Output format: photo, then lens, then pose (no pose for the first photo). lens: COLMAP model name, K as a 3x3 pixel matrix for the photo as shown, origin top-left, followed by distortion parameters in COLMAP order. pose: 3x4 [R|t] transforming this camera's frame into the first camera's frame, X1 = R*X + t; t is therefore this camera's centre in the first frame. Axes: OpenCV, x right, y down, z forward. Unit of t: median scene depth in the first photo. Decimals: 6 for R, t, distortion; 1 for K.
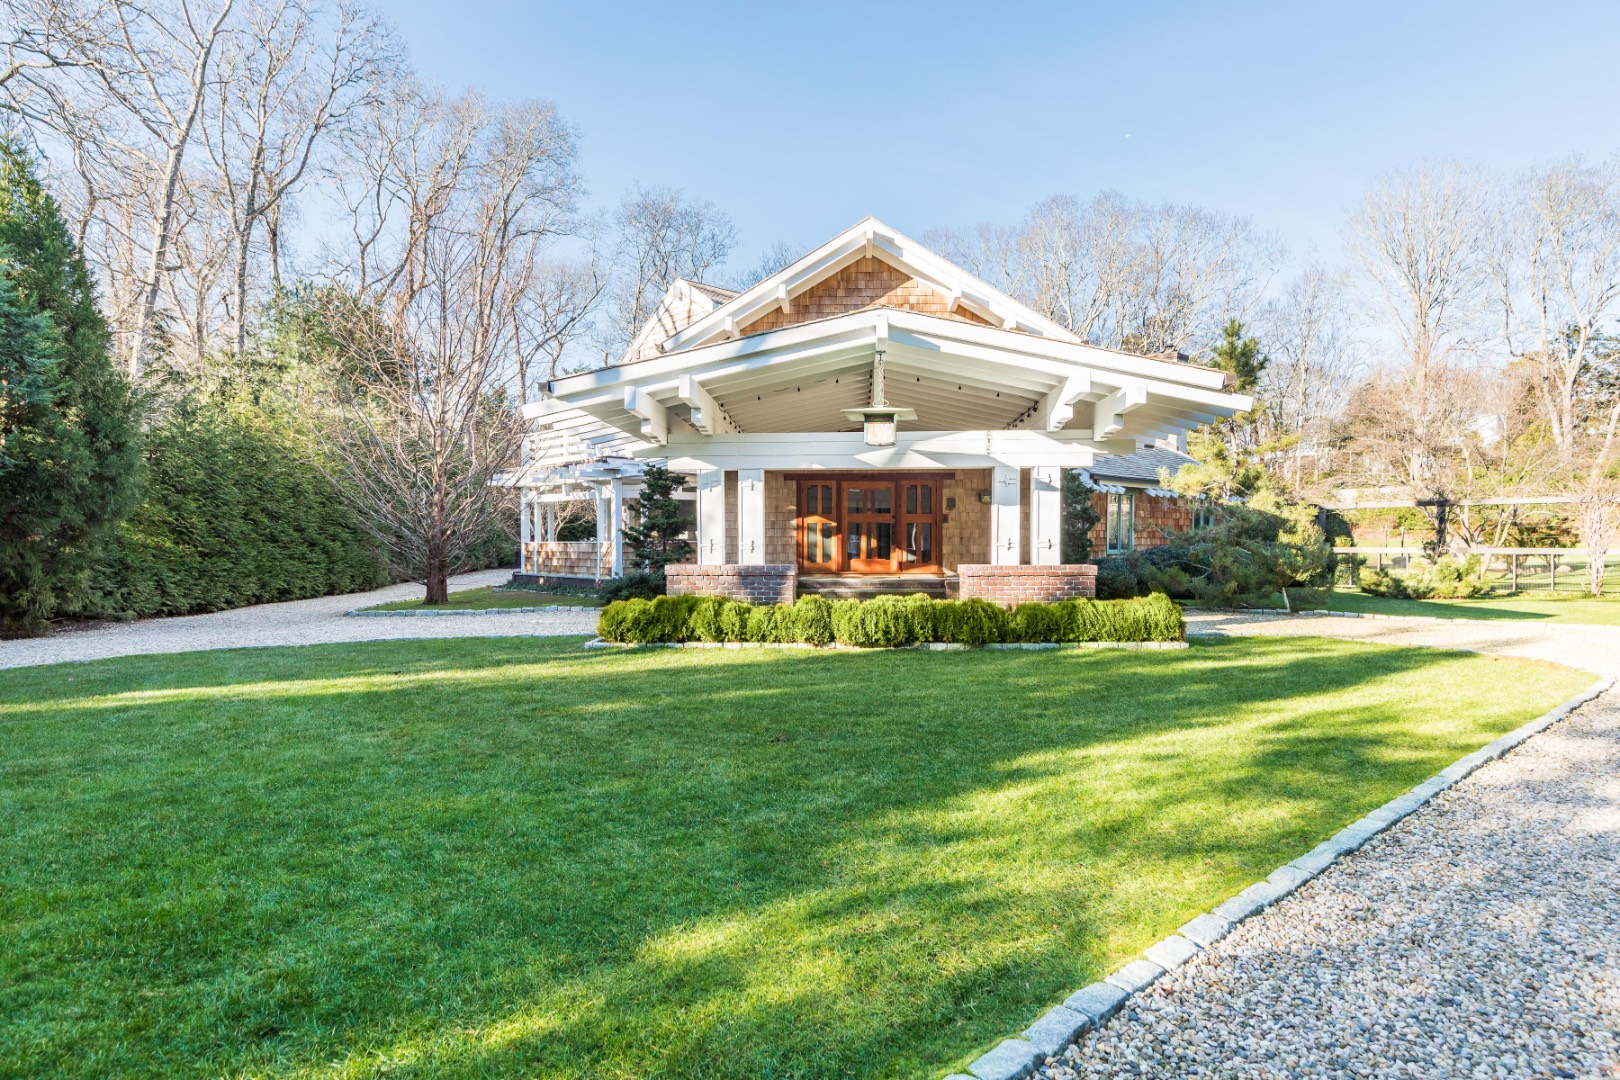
lens RADIAL K [[670.5, 0, 810.0], [0, 670.5, 540.0], [0, 0, 1]] dist [0.000857, -0.000187]
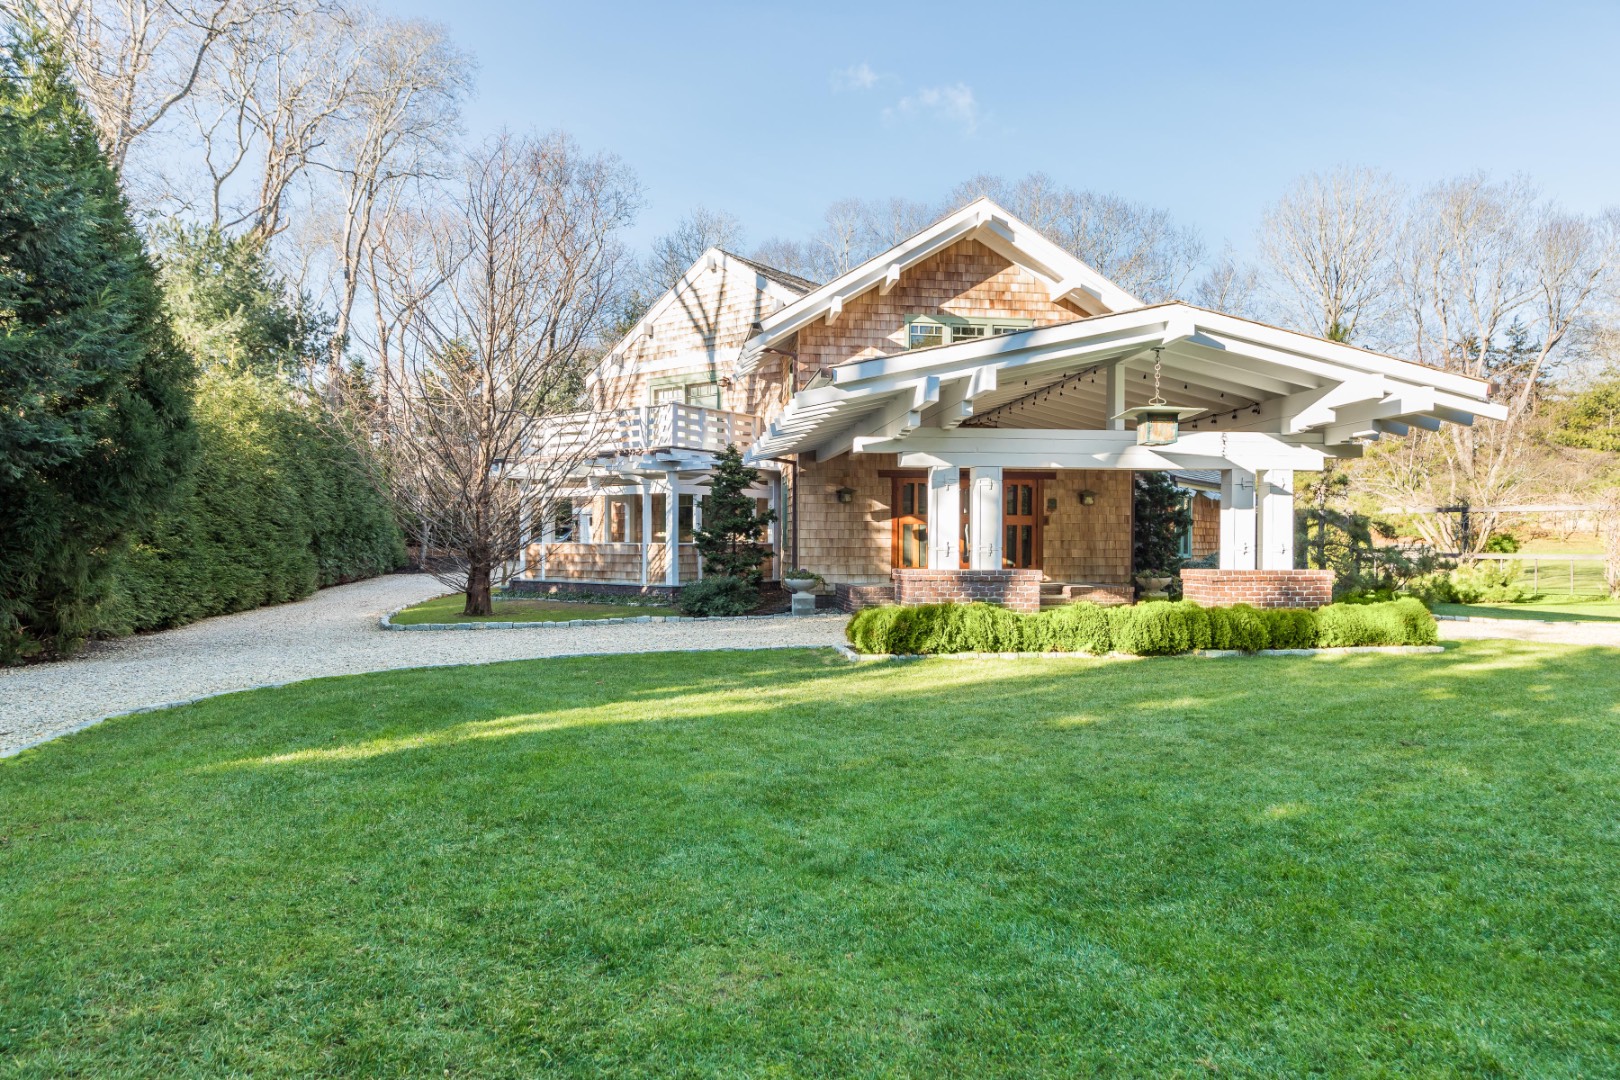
lens RADIAL K [[746.3, 0, 810.0], [0, 746.3, 540.0], [0, 0, 1]] dist [0.001272, 0.000415]
pose [[0.991165, 0.005462, 0.132524, -0.284720], [-0.005105, 0.999982, -0.003034, 0.000207], [-0.132538, 0.002331, 0.991175, 0.002423]]
